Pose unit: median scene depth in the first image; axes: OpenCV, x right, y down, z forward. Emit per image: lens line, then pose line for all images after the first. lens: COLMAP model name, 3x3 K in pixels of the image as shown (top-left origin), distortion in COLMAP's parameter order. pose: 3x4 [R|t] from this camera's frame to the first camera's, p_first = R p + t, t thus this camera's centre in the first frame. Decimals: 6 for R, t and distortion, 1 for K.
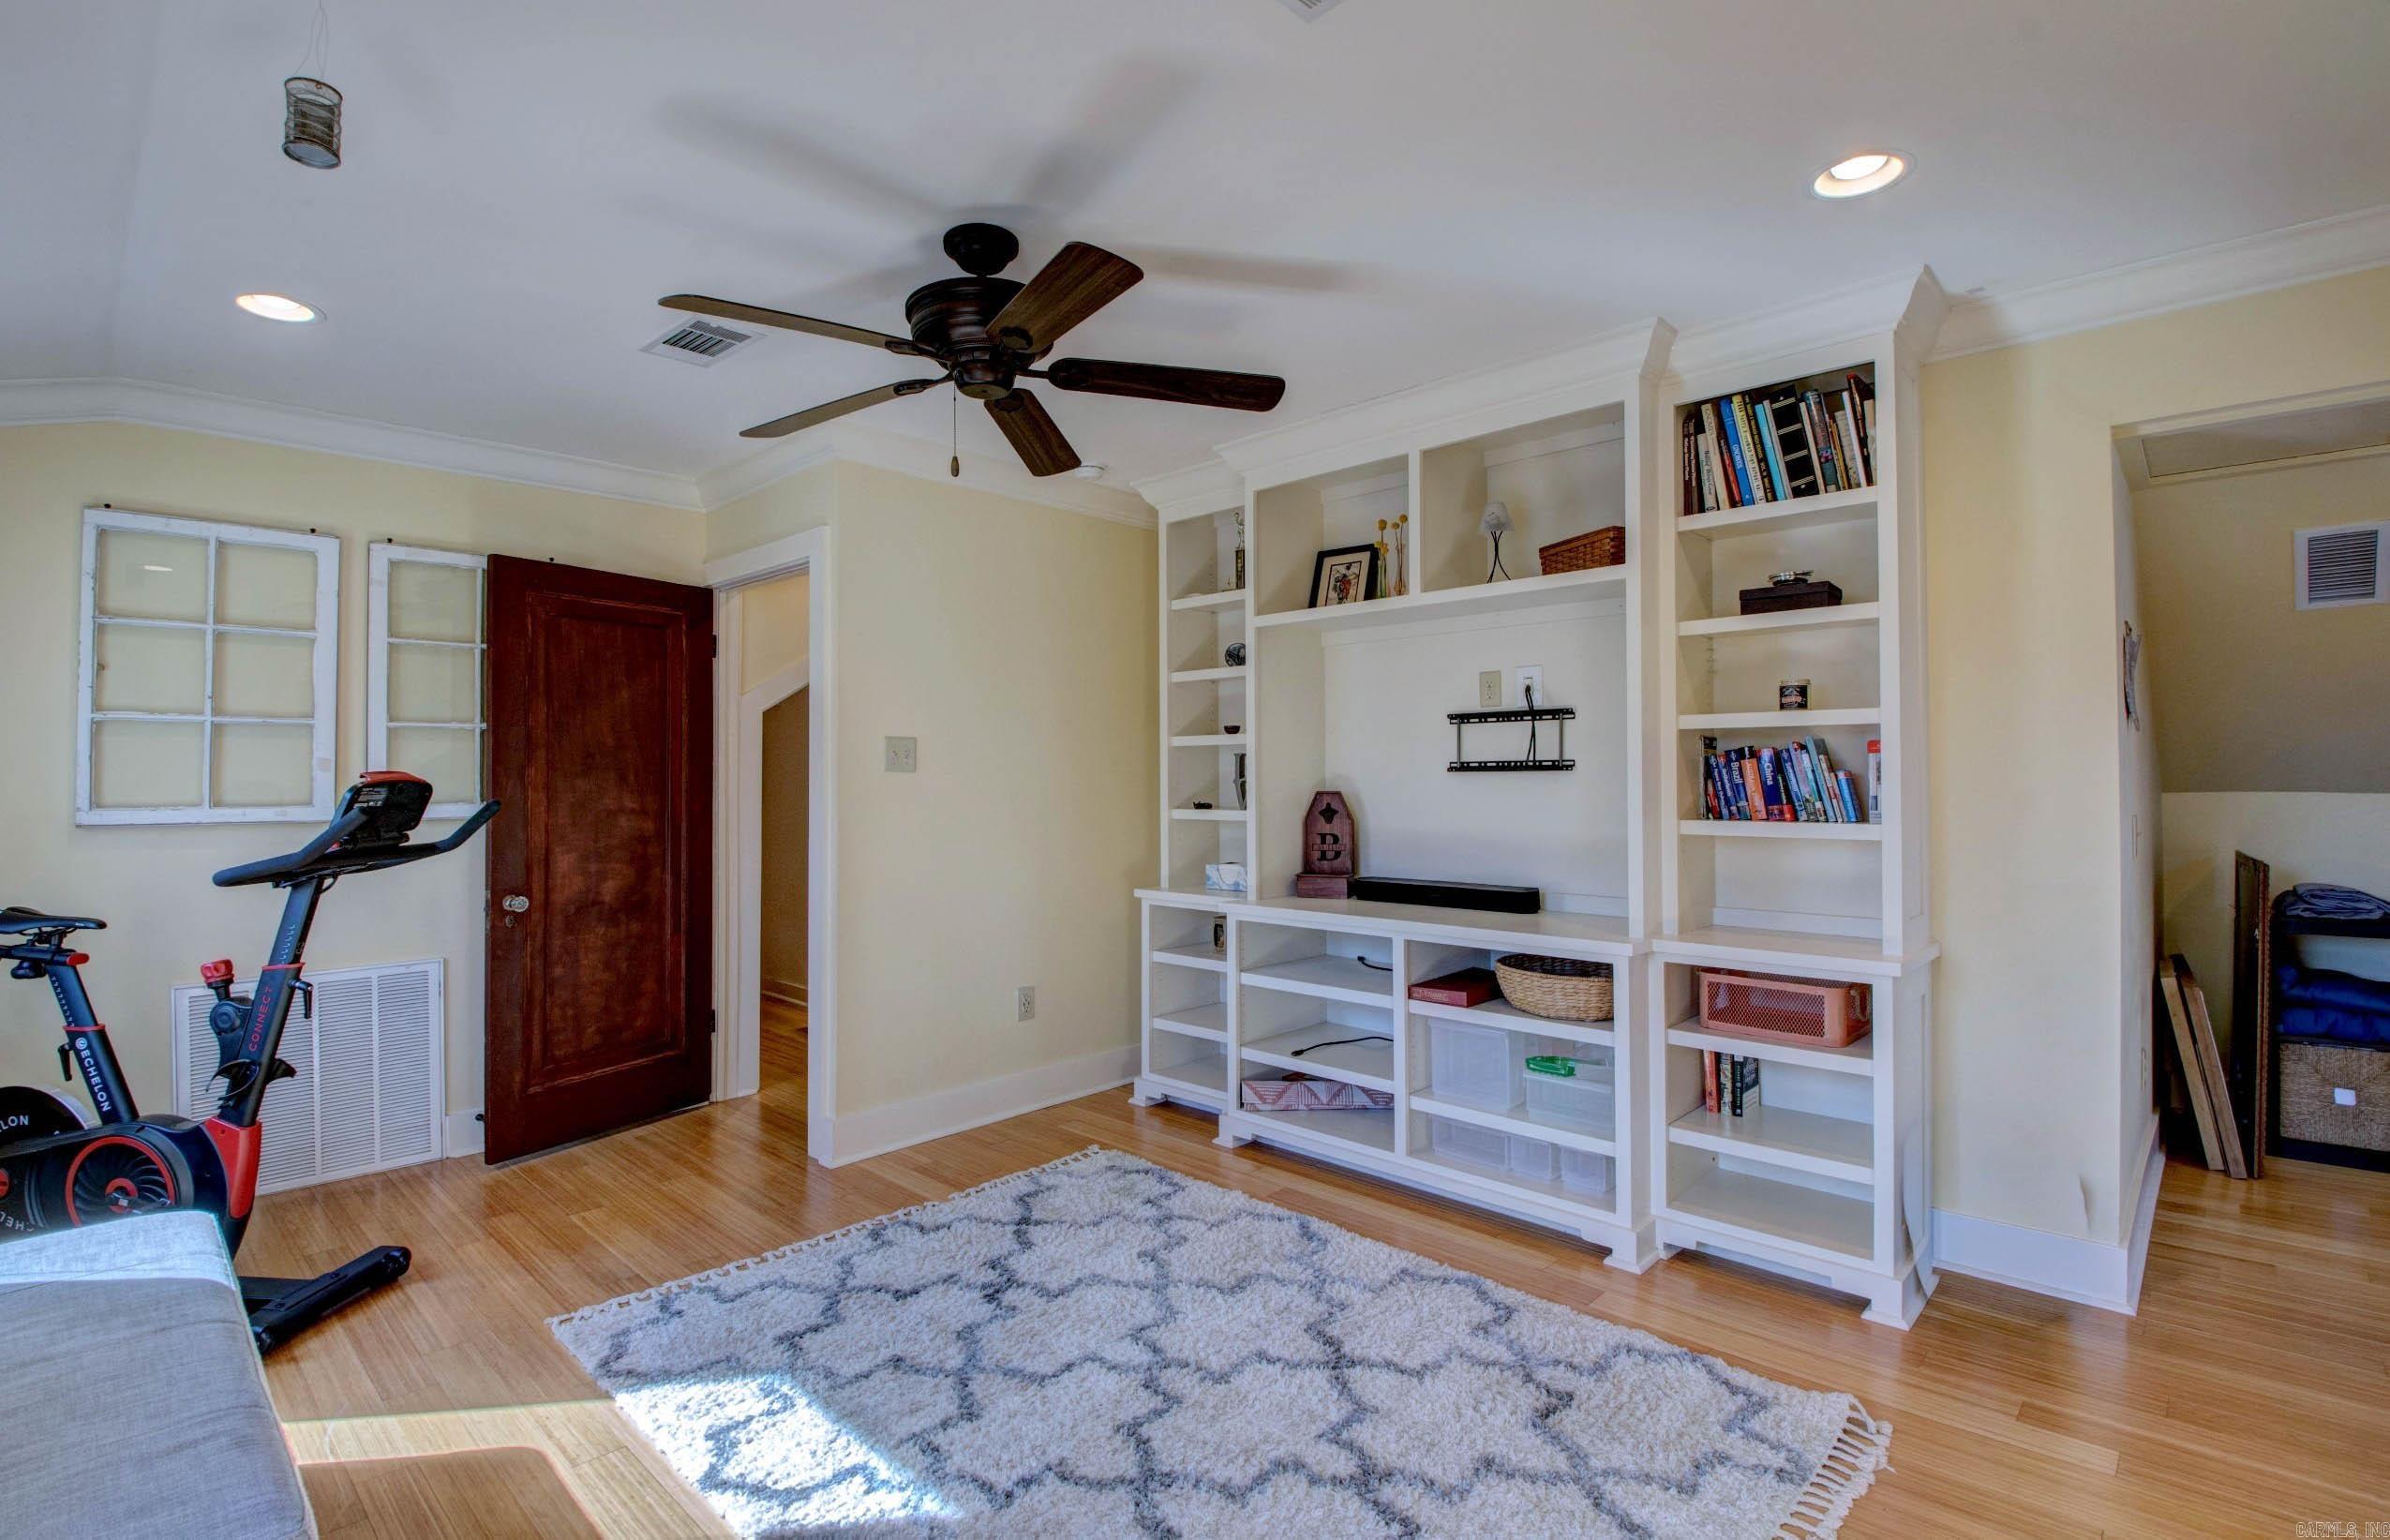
lens RADIAL K [[1111.9, 0, 1184.2], [0, 1111.9, 758.7], [0, 0, 1]] dist [0.023232, -0.030801]
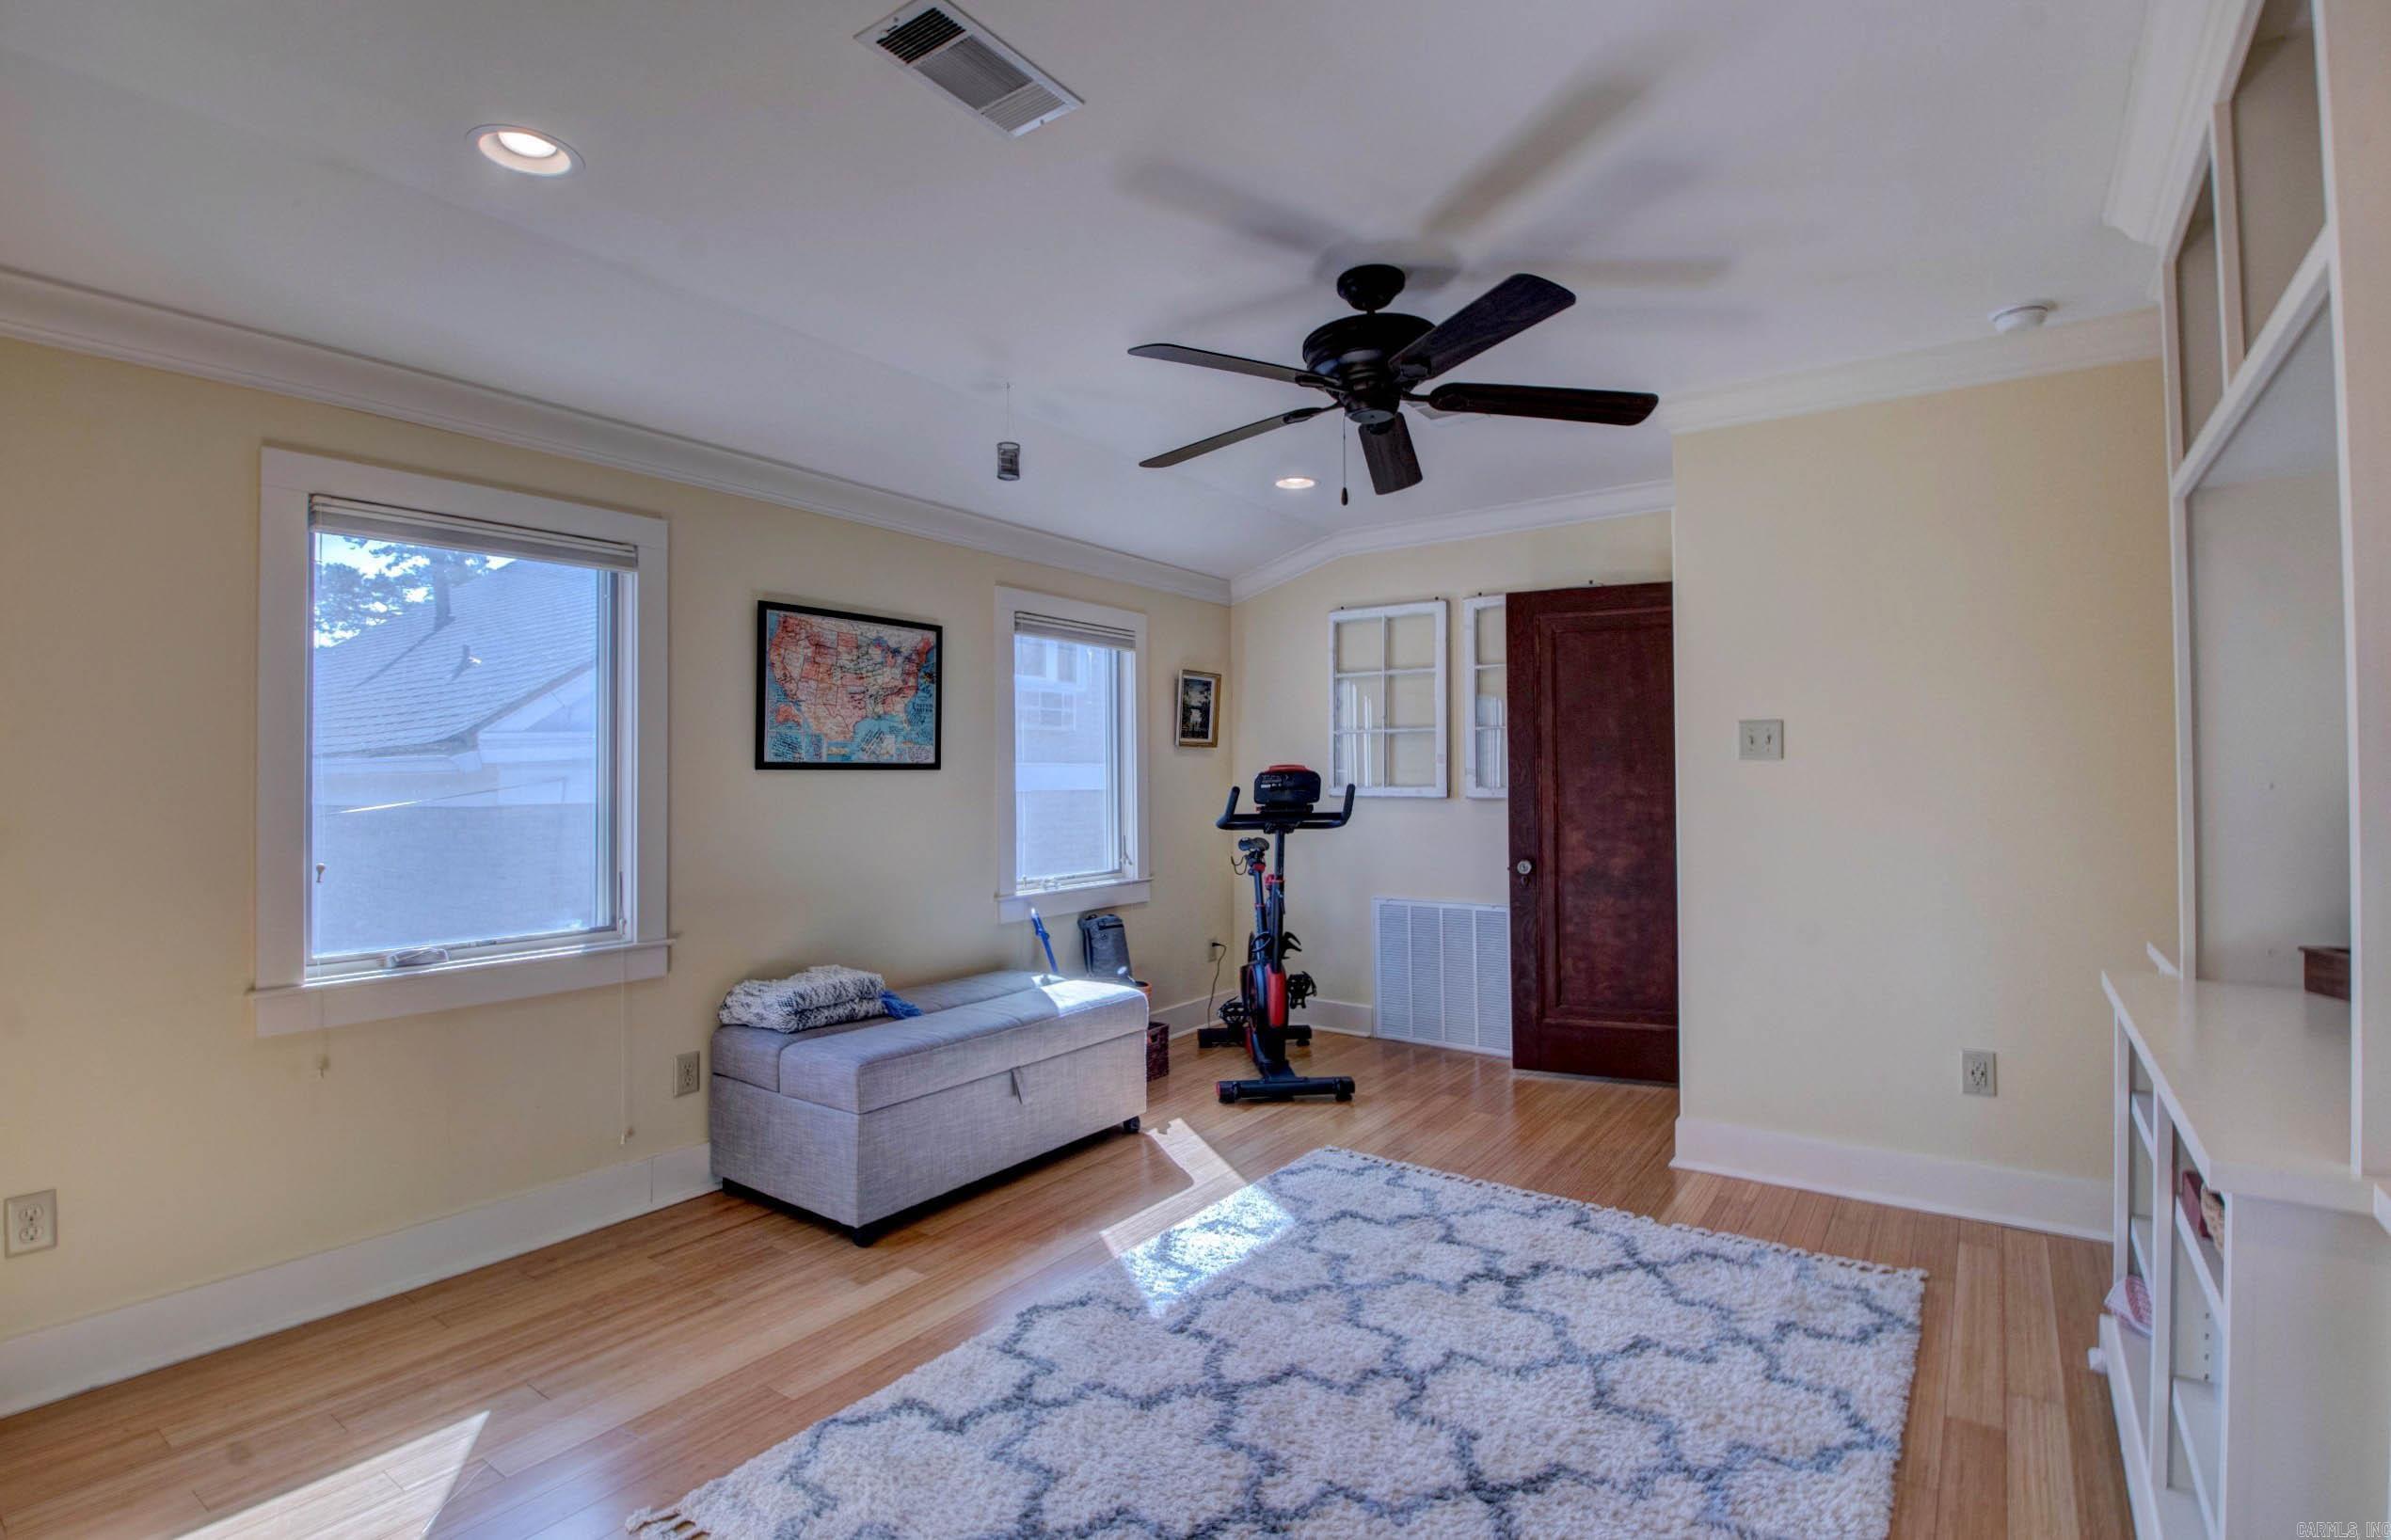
lens RADIAL K [[1112.2, 0, 1184.7], [0, 1112.2, 758.7], [0, 0, 1]] dist [0.023232, -0.030801]
pose [[0.152041, -0.008169, -0.988340, 0.660278], [0.022052, 0.999745, -0.004871, 0.005841], [0.988128, -0.021054, 0.152183, 0.486779]]
